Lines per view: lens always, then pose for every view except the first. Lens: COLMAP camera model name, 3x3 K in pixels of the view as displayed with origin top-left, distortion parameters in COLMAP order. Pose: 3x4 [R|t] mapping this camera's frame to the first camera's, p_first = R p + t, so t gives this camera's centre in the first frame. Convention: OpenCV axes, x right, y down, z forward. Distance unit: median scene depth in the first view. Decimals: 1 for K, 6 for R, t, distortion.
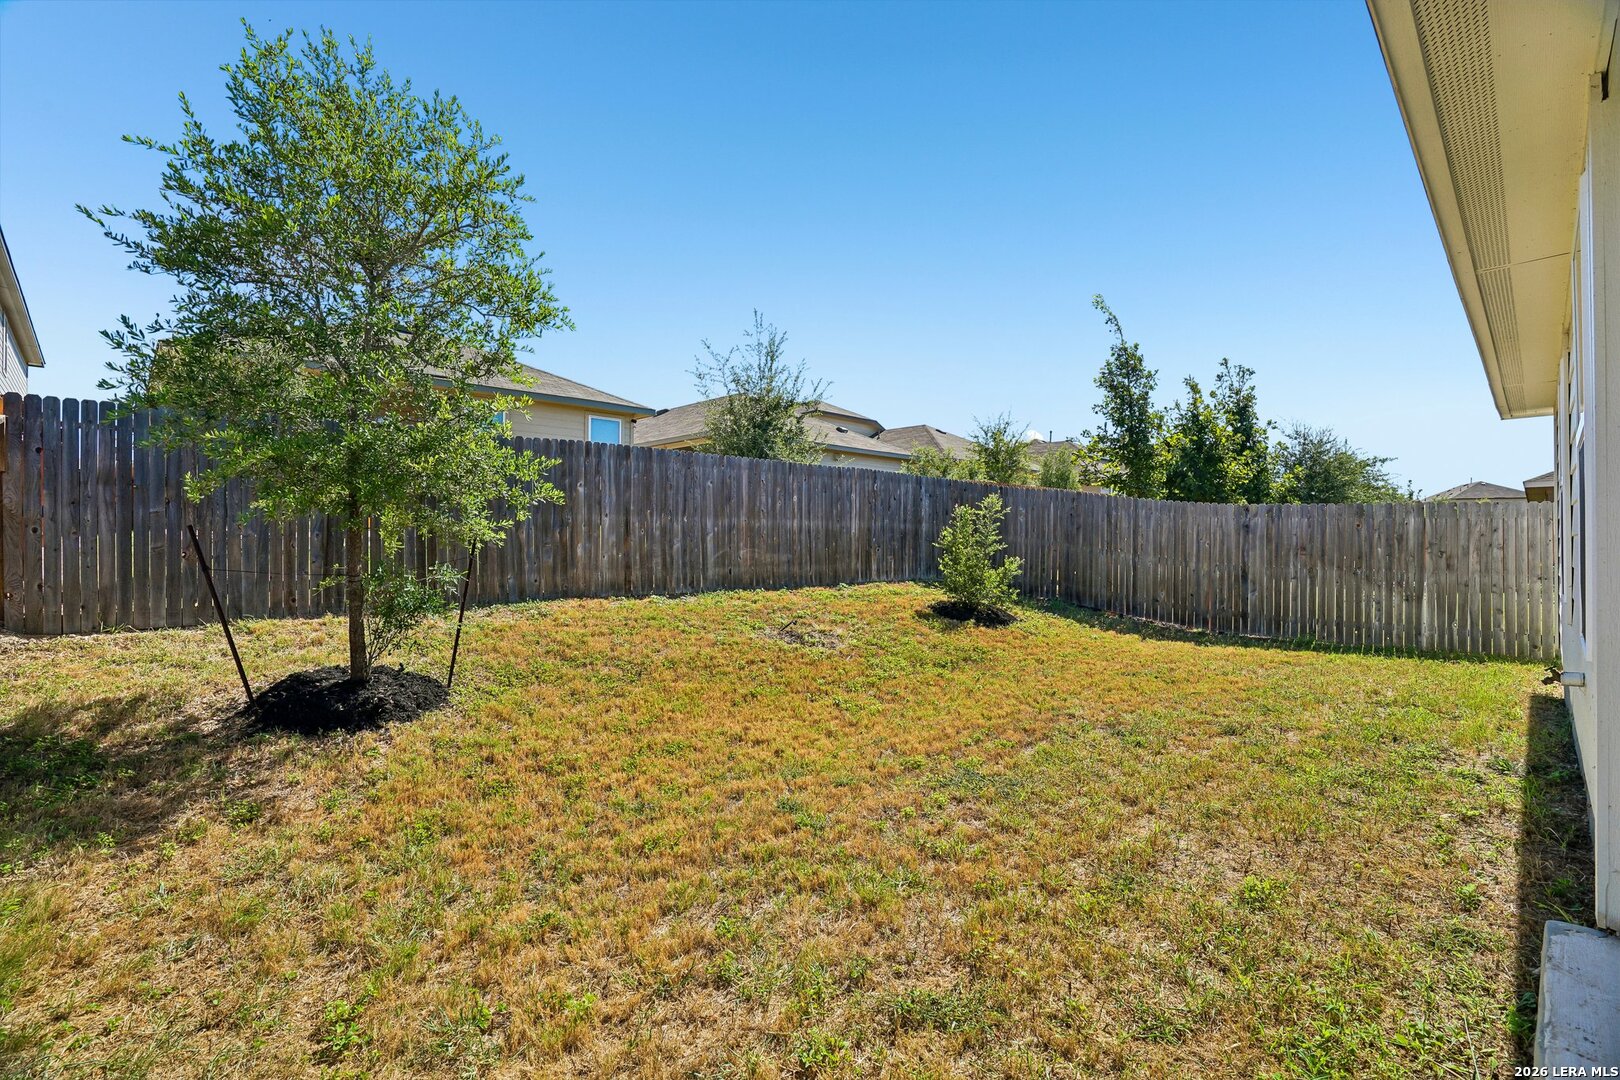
lens RADIAL K [[737.6, 0, 810.0], [0, 737.6, 540.0], [0, 0, 1]] dist [-0.067966, 0.023896]
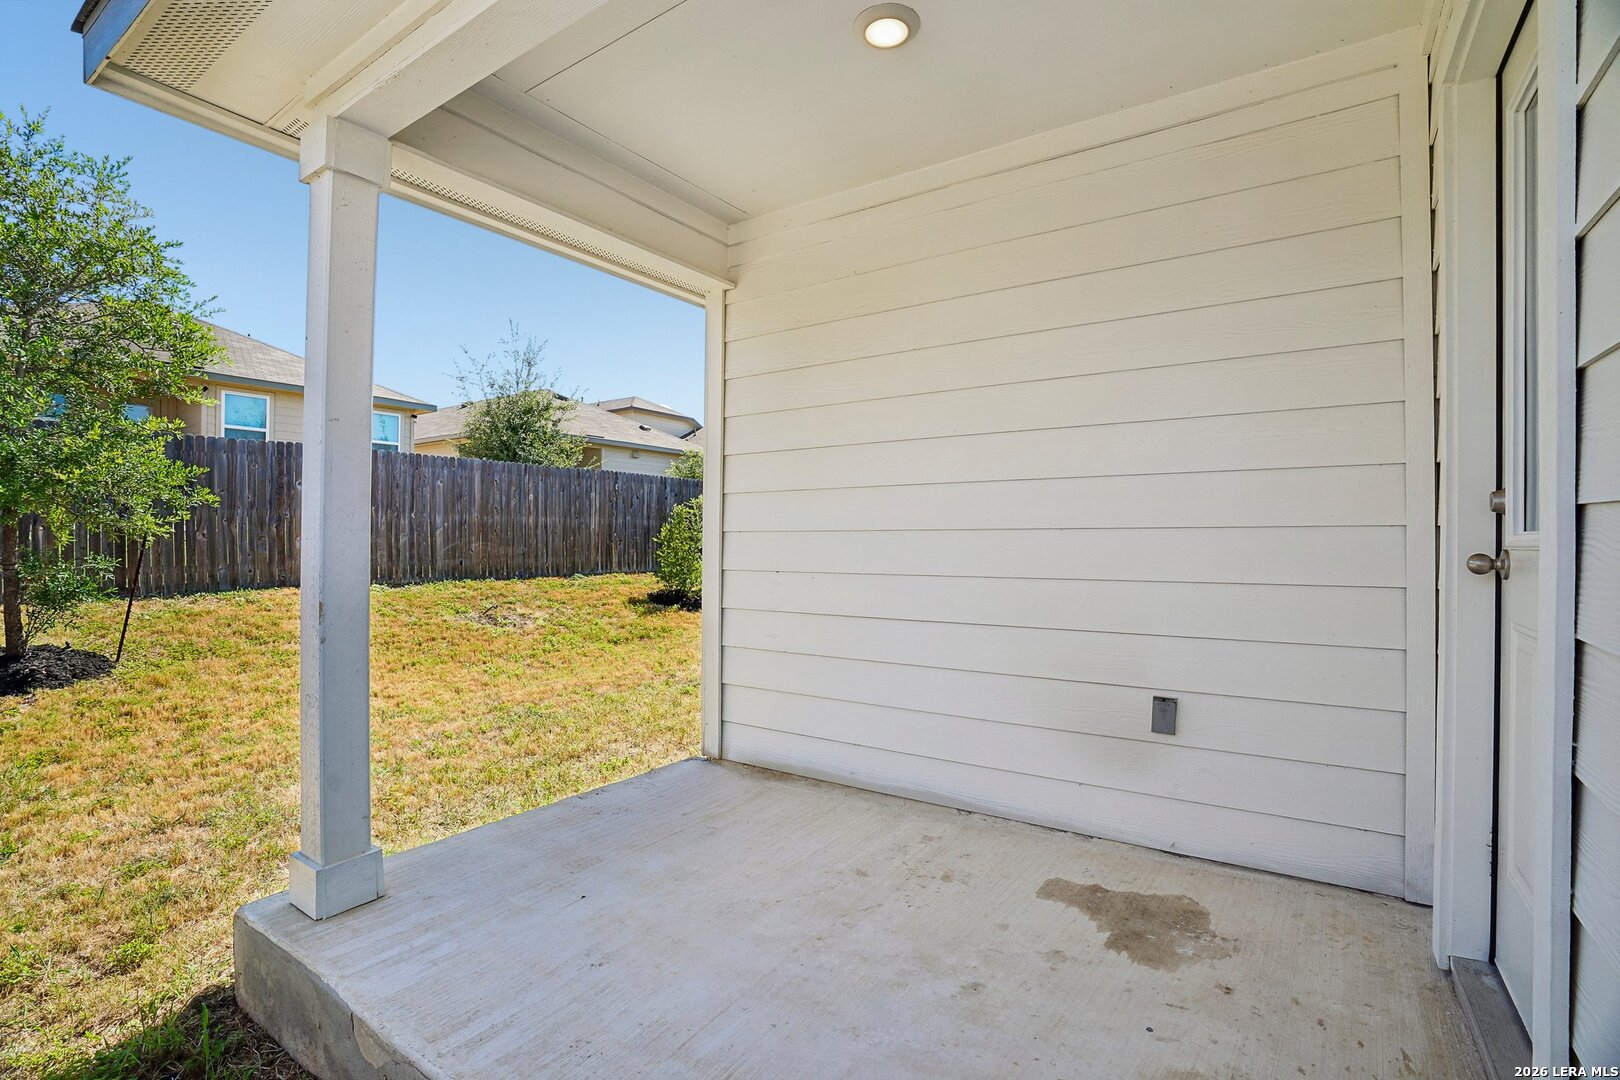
lens RADIAL K [[737.6, 0, 810.0], [0, 737.6, 540.0], [0, 0, 1]] dist [-0.067966, 0.023896]
pose [[0.981108, 0.003621, 0.193426, 0.189697], [-0.005198, 0.999957, 0.007644, -0.002605], [-0.193390, -0.008505, 0.981085, -0.162487]]
